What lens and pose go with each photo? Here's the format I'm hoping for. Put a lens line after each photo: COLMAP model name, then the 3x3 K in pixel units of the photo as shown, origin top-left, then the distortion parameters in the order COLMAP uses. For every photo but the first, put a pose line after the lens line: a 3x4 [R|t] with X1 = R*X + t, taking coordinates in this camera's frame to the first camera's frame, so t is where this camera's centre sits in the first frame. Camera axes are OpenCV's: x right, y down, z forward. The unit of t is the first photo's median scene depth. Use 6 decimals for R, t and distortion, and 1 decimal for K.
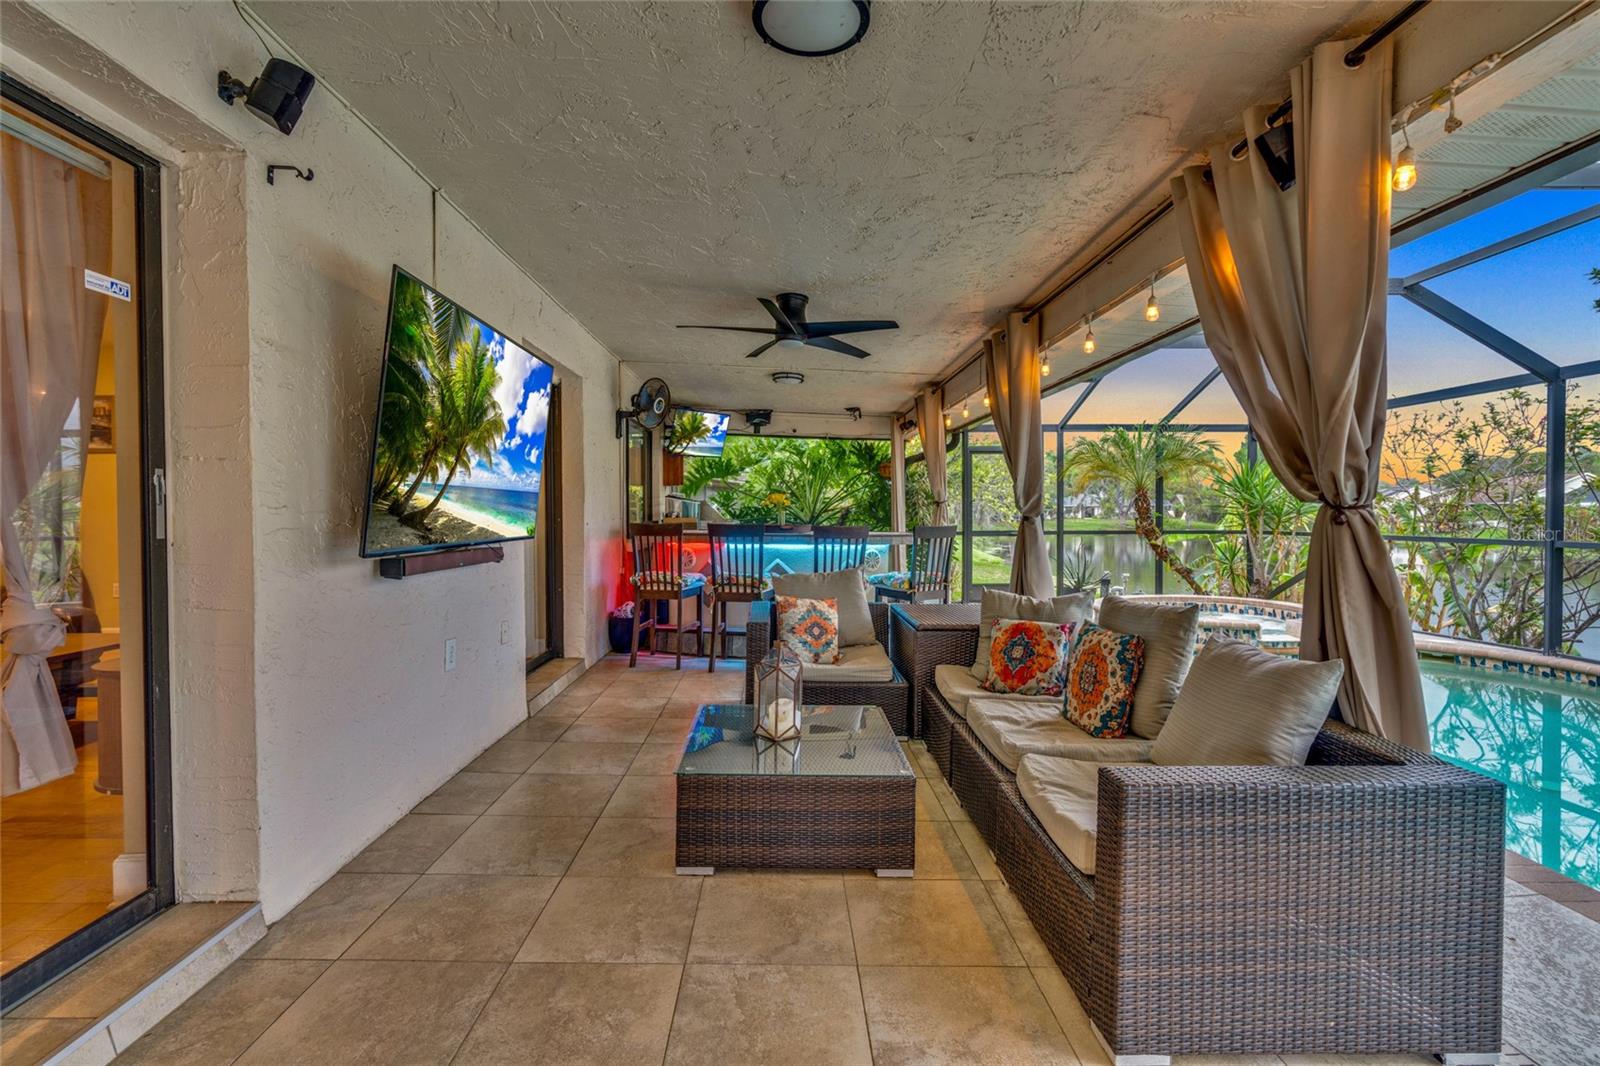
lens RADIAL K [[690.0, 0, 806.8], [0, 690.0, 523.5], [0, 0, 1]] dist [0.003637, 0.000313]
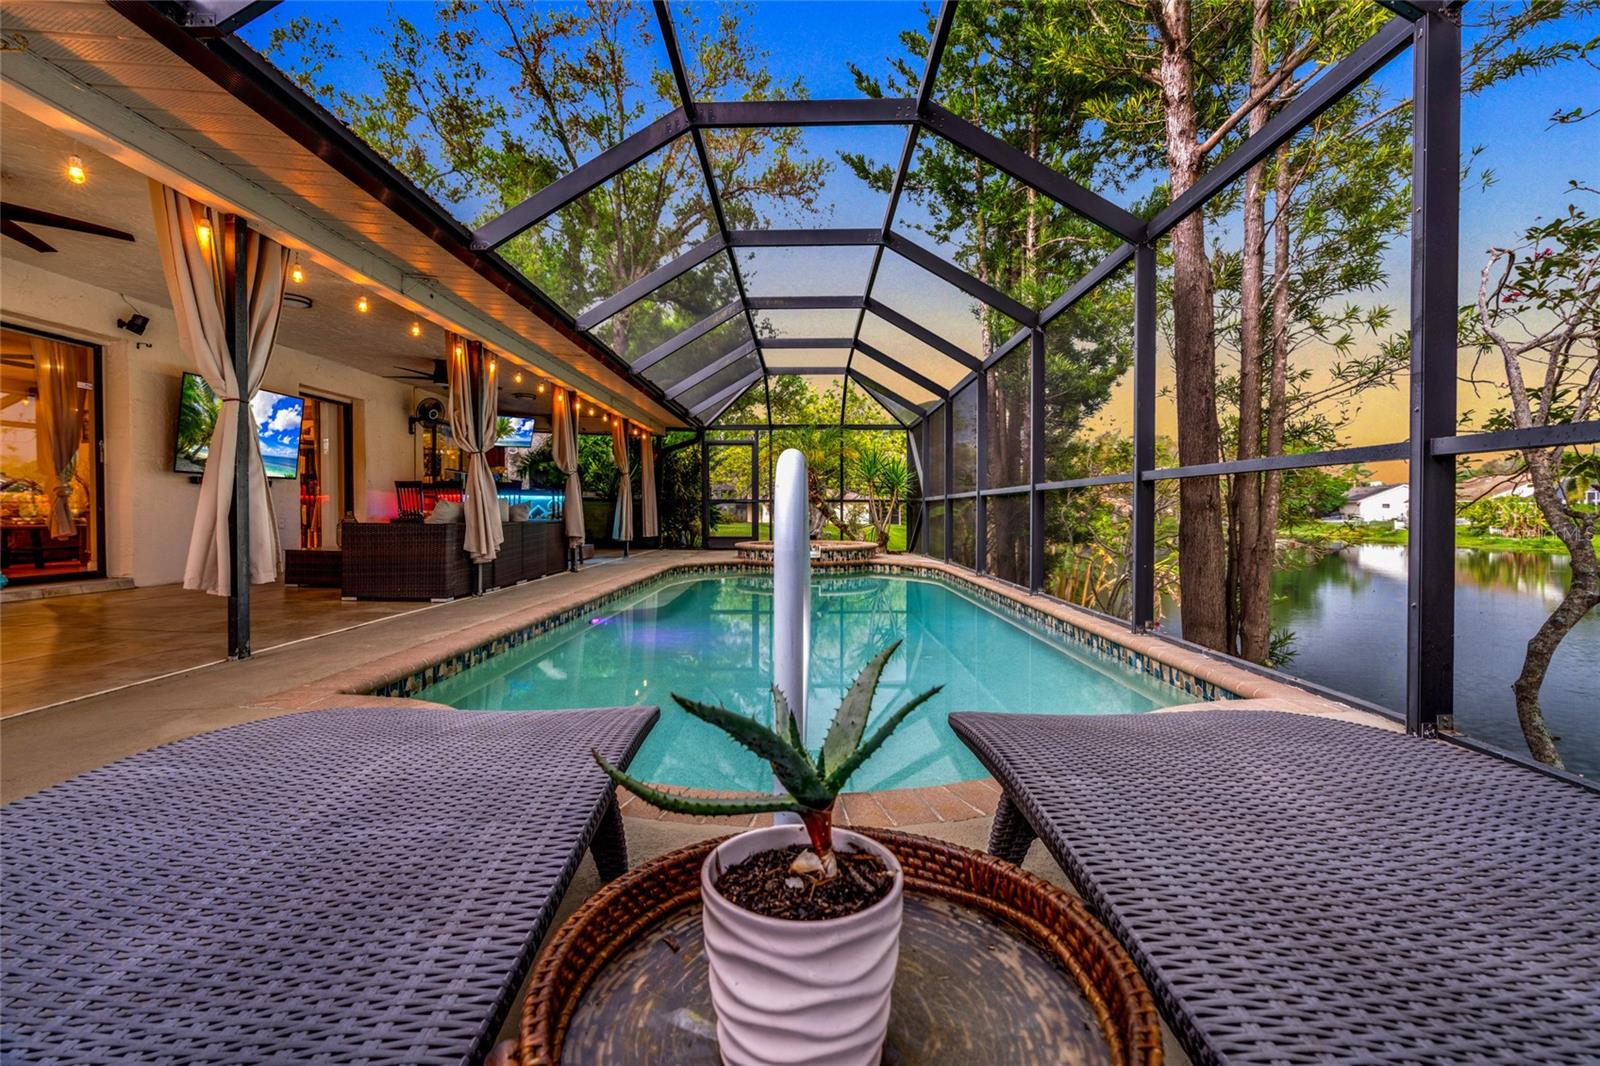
lens RADIAL K [[726.9, 0, 794.7], [0, 726.9, 525.1], [0, 0, 1]] dist [-0.000524, 0.000597]
pose [[0.998531, 0.005595, -0.053894, 1.710164], [-0.005808, 0.999976, -0.003814, 0.211683], [0.053871, 0.004122, 0.998539, -1.519852]]
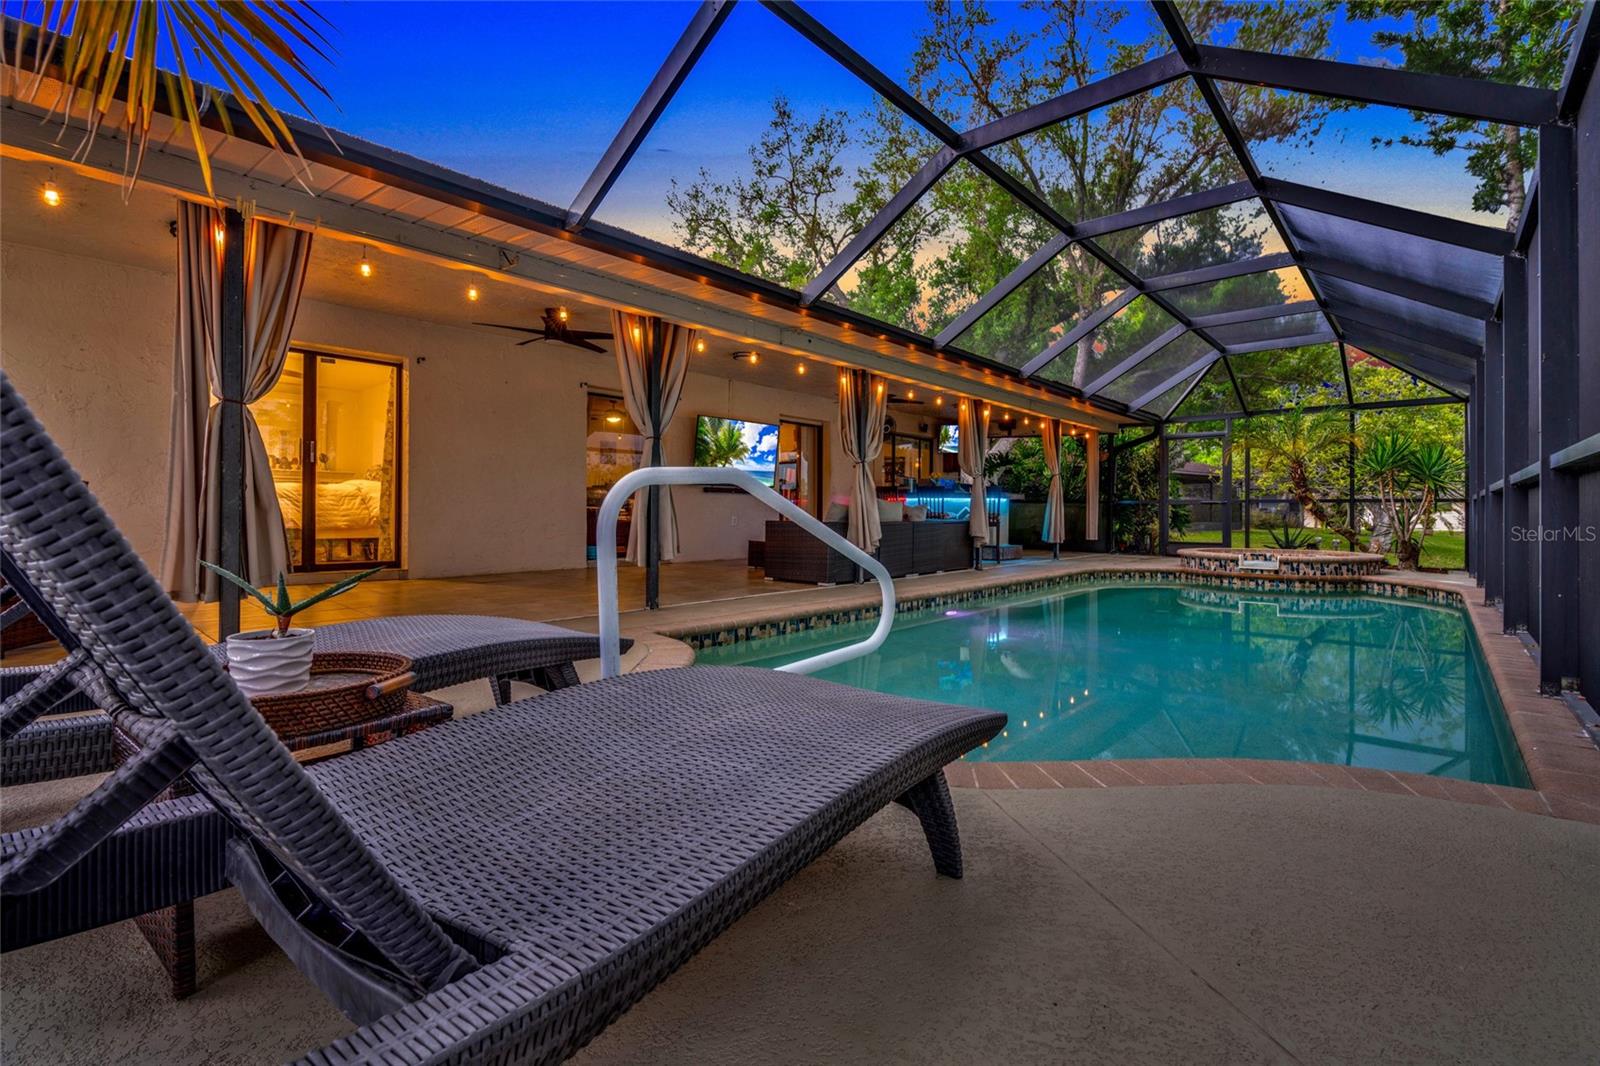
lens RADIAL K [[726.9, 0, 782.5], [0, 726.9, 519.2], [0, 0, 1]] dist [-0.000524, 0.000597]
pose [[0.727880, 0.013477, -0.685572, 2.261164], [-0.022536, 0.999737, -0.004273, 0.208986], [0.685334, 0.018560, 0.727992, -1.463687]]
